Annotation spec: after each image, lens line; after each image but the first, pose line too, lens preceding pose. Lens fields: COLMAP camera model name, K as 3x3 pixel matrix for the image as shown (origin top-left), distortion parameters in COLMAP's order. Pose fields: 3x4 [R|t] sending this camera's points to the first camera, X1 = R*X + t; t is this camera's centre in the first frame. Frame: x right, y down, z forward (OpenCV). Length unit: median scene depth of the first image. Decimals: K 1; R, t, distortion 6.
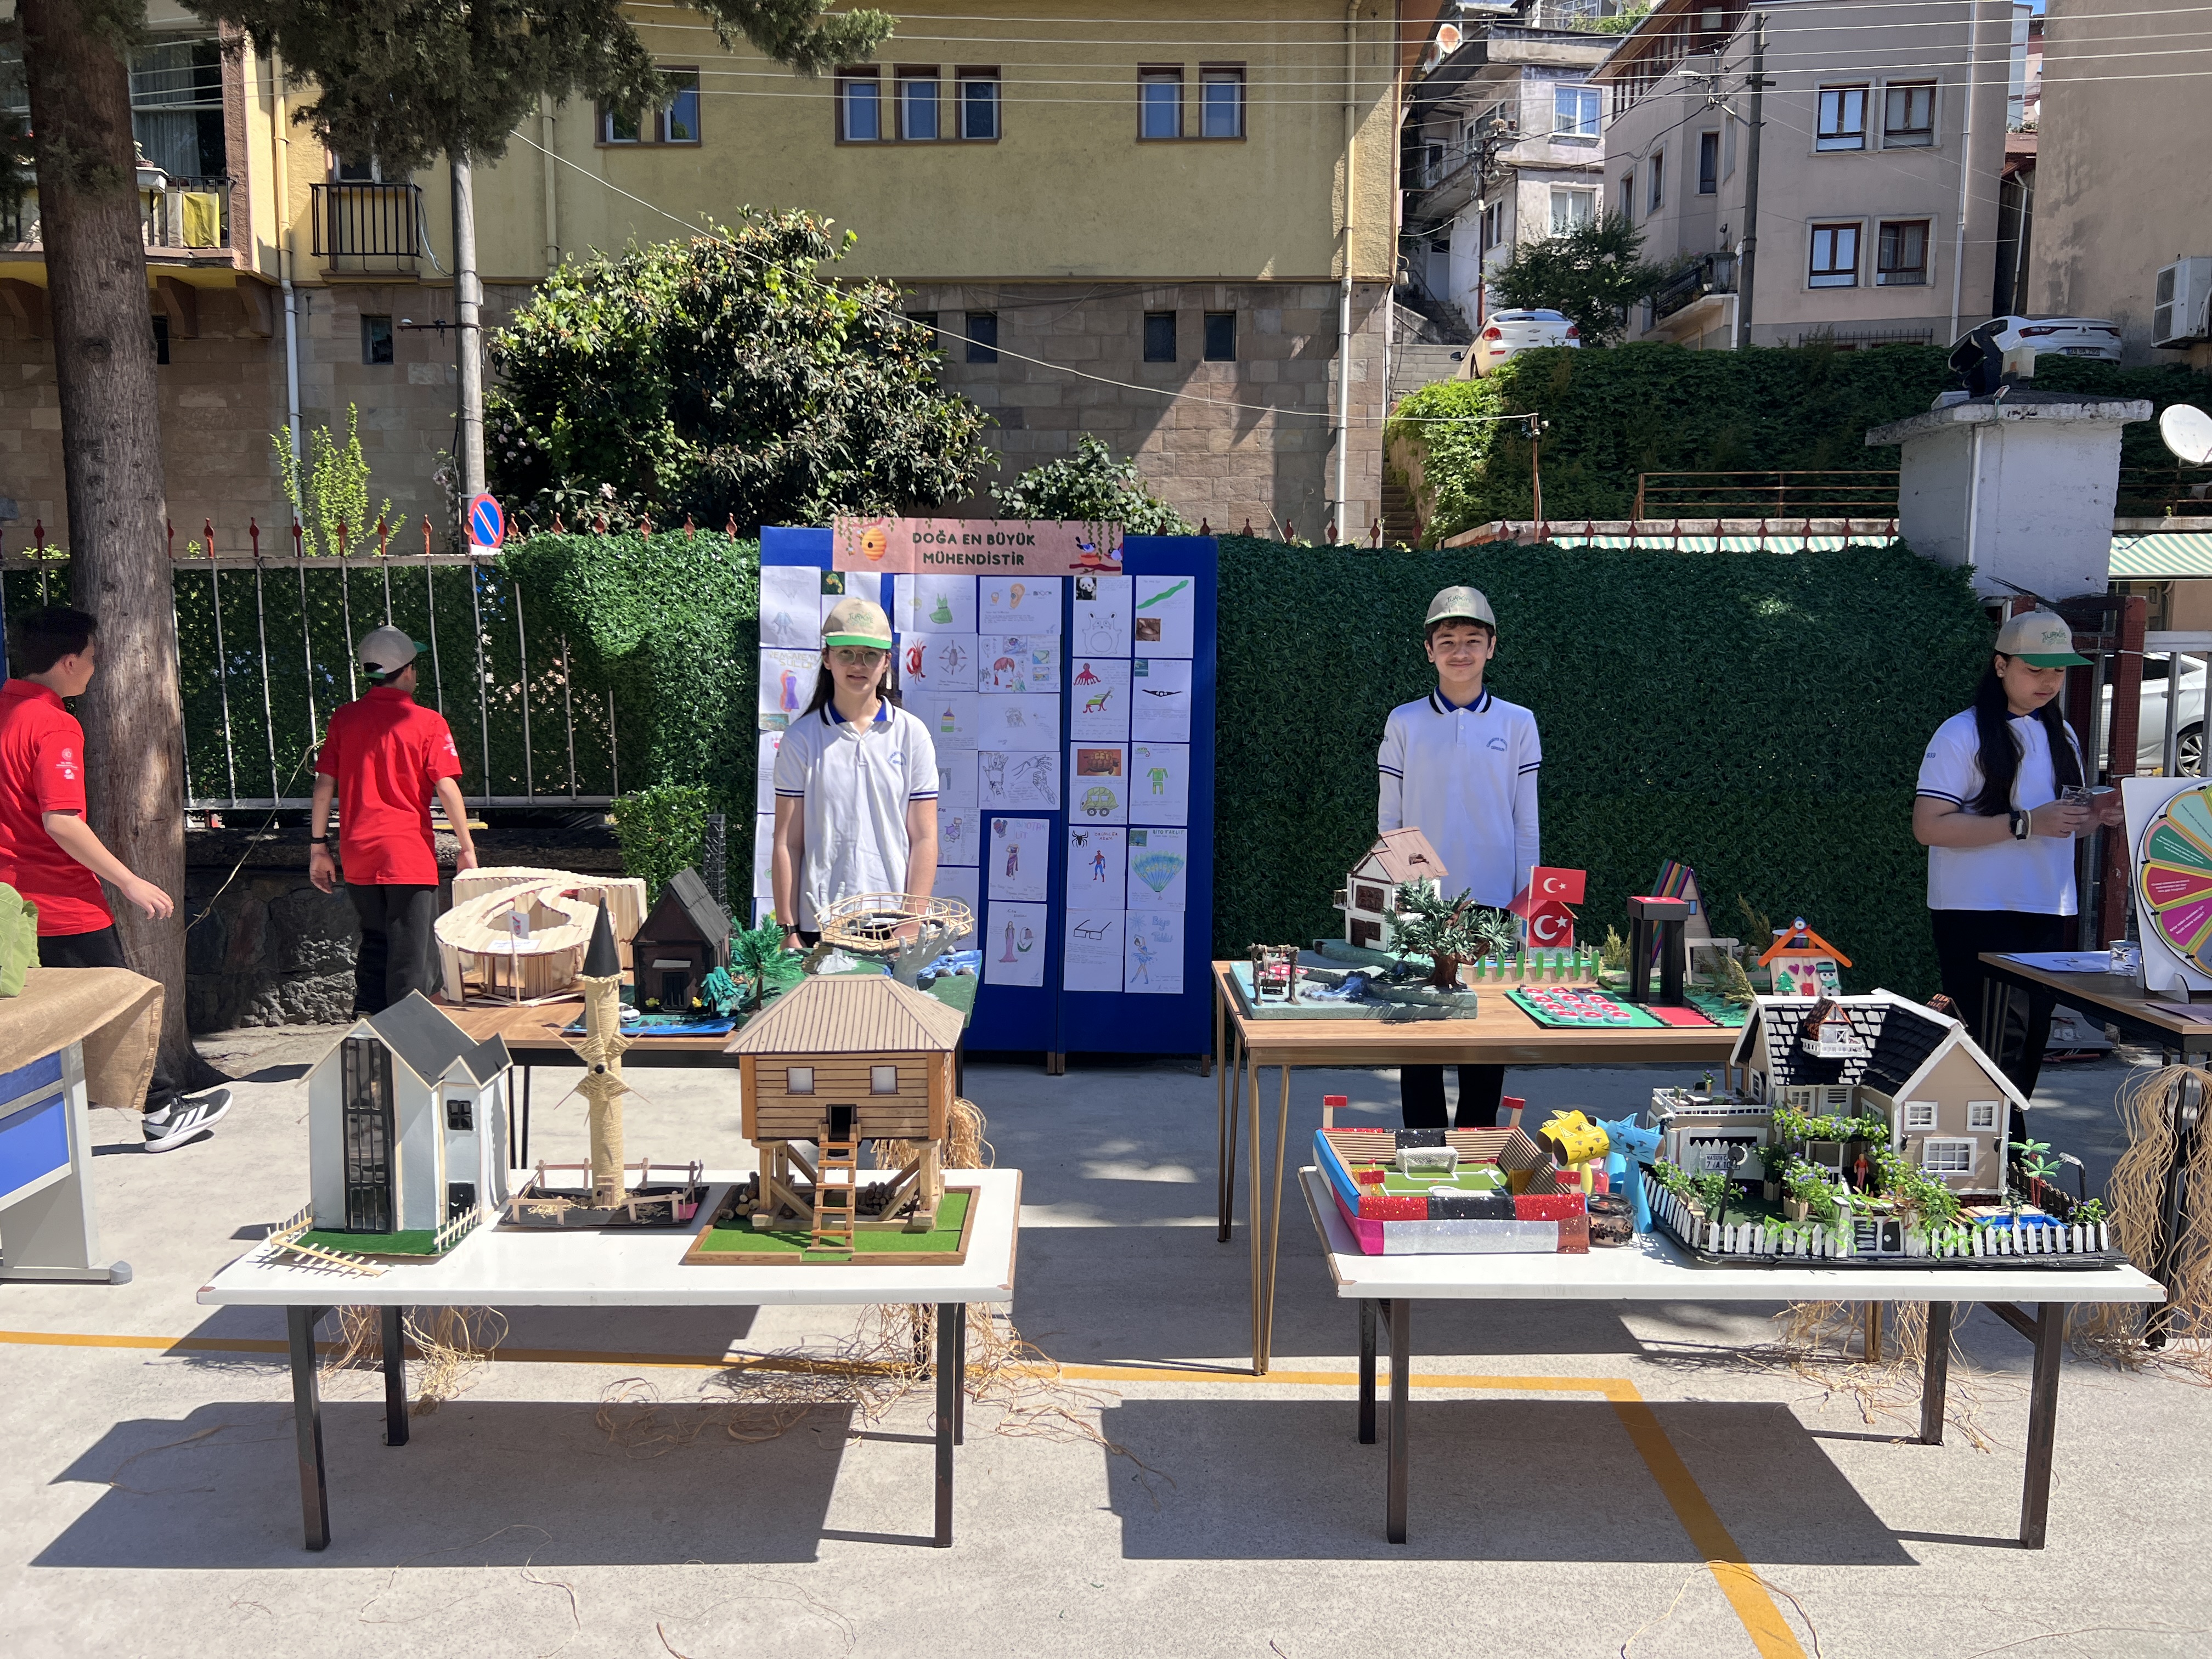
lens RADIAL K [[1667.3, 0, 1096.1], [0, 1667.3, 839.2], [0, 0, 1]] dist [0.044082, -0.038734]
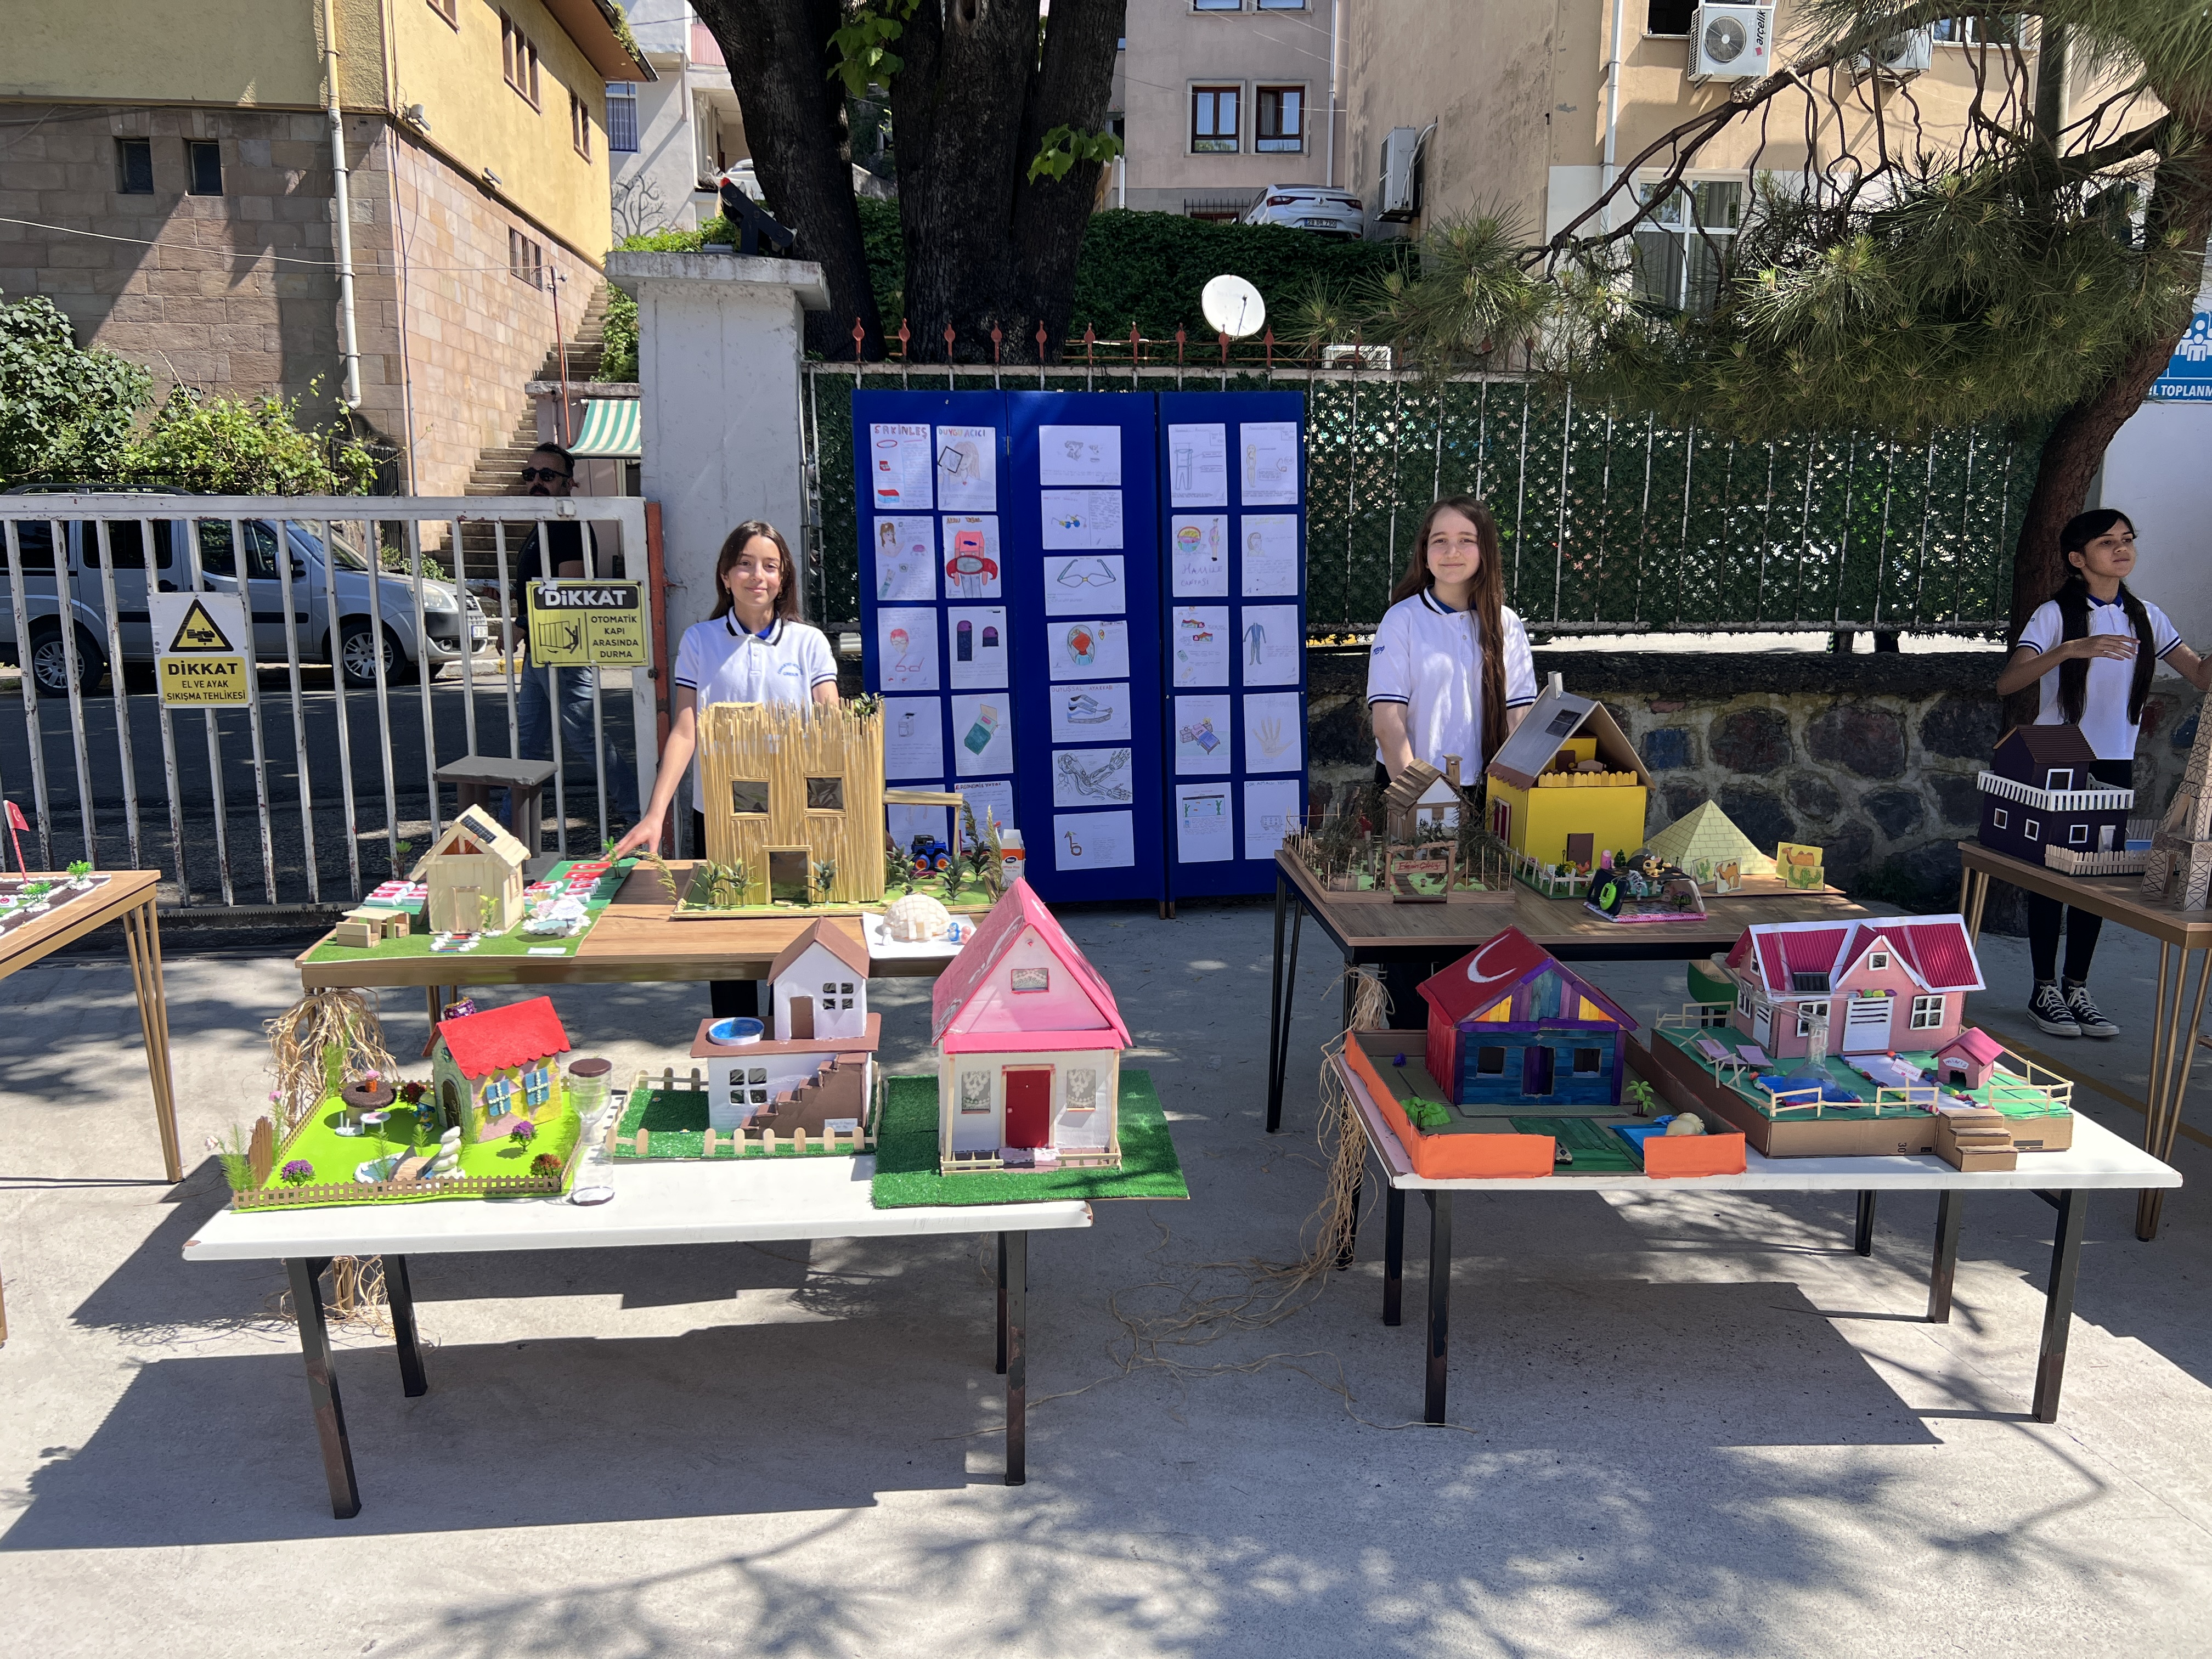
lens RADIAL K [[1667.3, 0, 1125.1], [0, 1667.3, 850.0], [0, 0, 1]] dist [0.044082, -0.038734]
pose [[0.991488, -0.022331, 0.128271, 0.446753], [0.012083, 0.996712, 0.080124, 0.004605], [-0.129638, -0.077892, 0.988497, -0.010336]]
